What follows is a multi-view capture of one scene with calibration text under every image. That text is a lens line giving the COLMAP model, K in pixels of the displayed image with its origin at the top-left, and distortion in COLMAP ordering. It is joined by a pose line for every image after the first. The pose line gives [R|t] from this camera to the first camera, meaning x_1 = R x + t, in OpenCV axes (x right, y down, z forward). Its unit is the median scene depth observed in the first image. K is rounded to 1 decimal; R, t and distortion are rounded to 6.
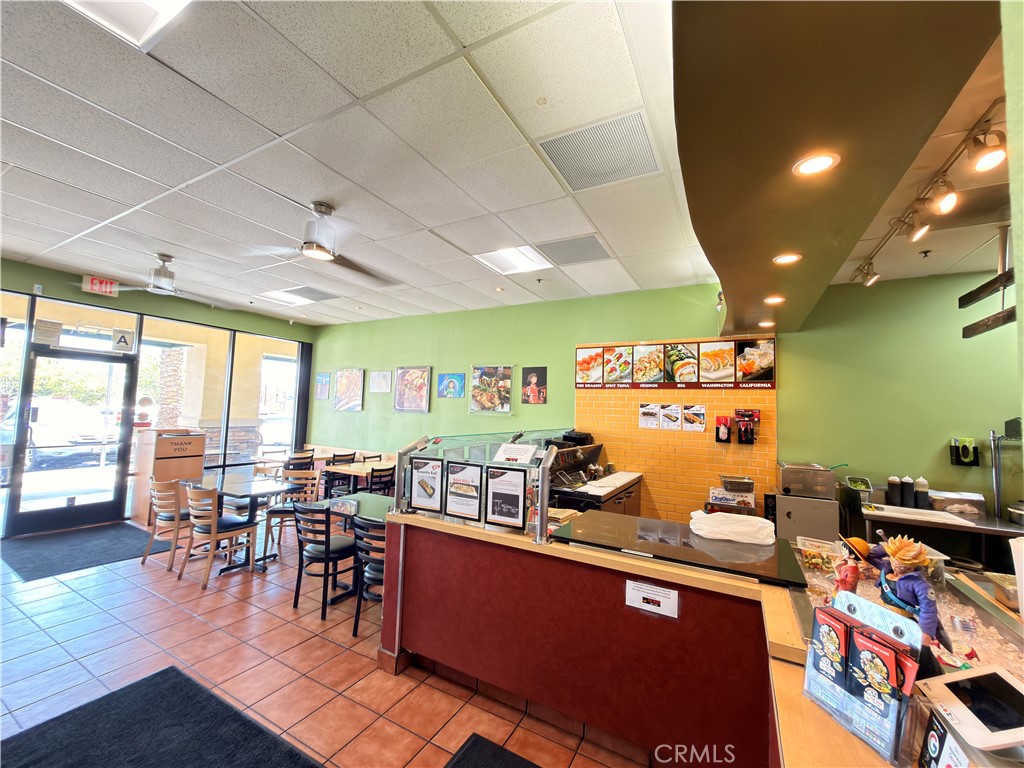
lens RADIAL K [[408.6, 0, 512.4], [0, 408.6, 384.0], [0, 0, 1]] dist [-0.001094, 0.000481]
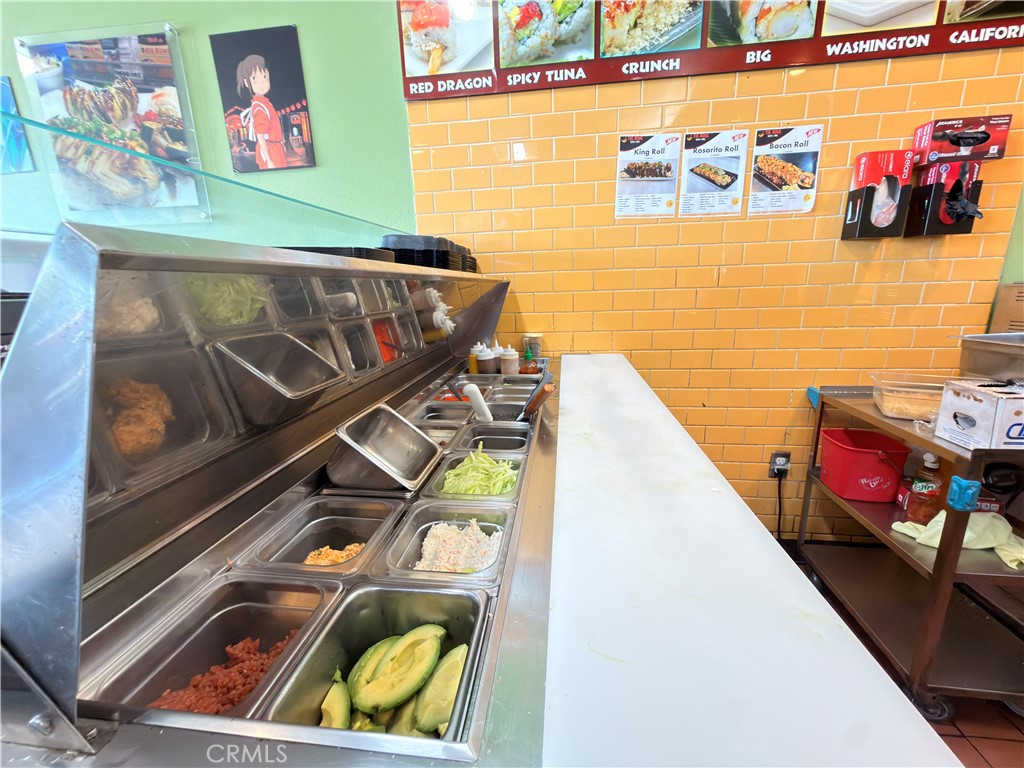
lens RADIAL K [[408.6, 0, 512.4], [0, 408.6, 384.0], [0, 0, 1]] dist [-0.001094, 0.000481]
pose [[0.926004, -0.148634, 0.347022, 0.099596], [0.035285, 0.949284, 0.312435, 0.127431], [-0.375861, -0.277071, 0.884285, 0.703944]]
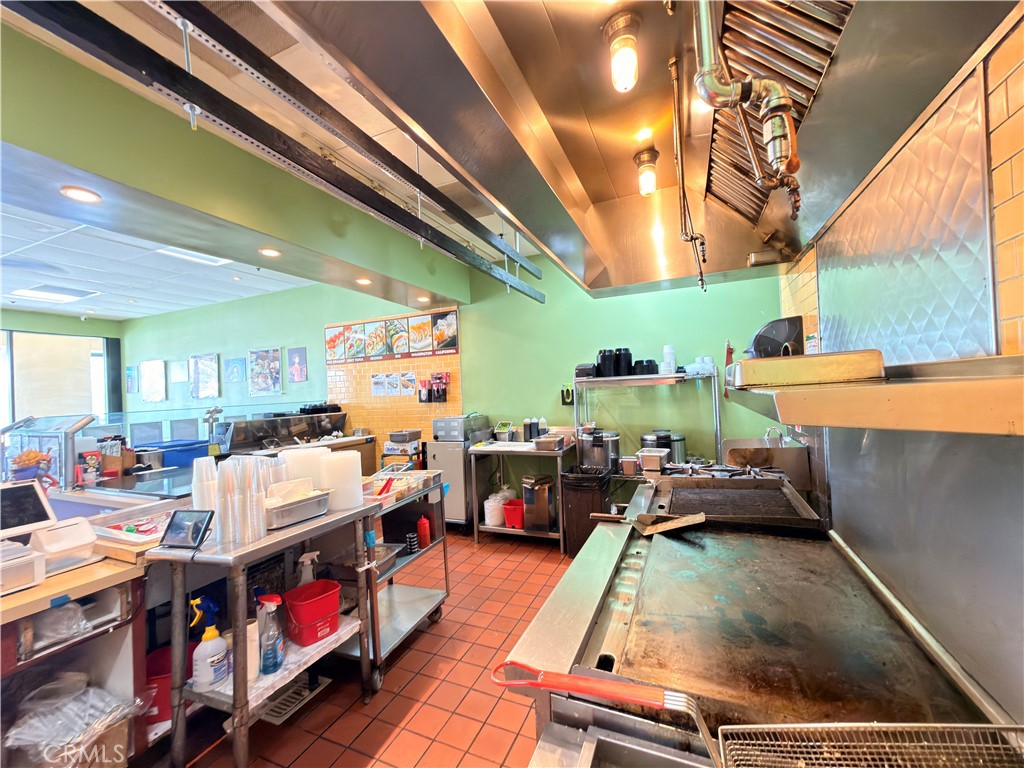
lens RADIAL K [[408.6, 0, 512.4], [0, 408.6, 384.0], [0, 0, 1]] dist [-0.001094, 0.000481]
pose [[0.992320, -0.075531, 0.097962, 0.587247], [0.070002, 0.995818, 0.058700, 0.035090], [-0.101986, -0.051392, 0.993457, -0.162967]]
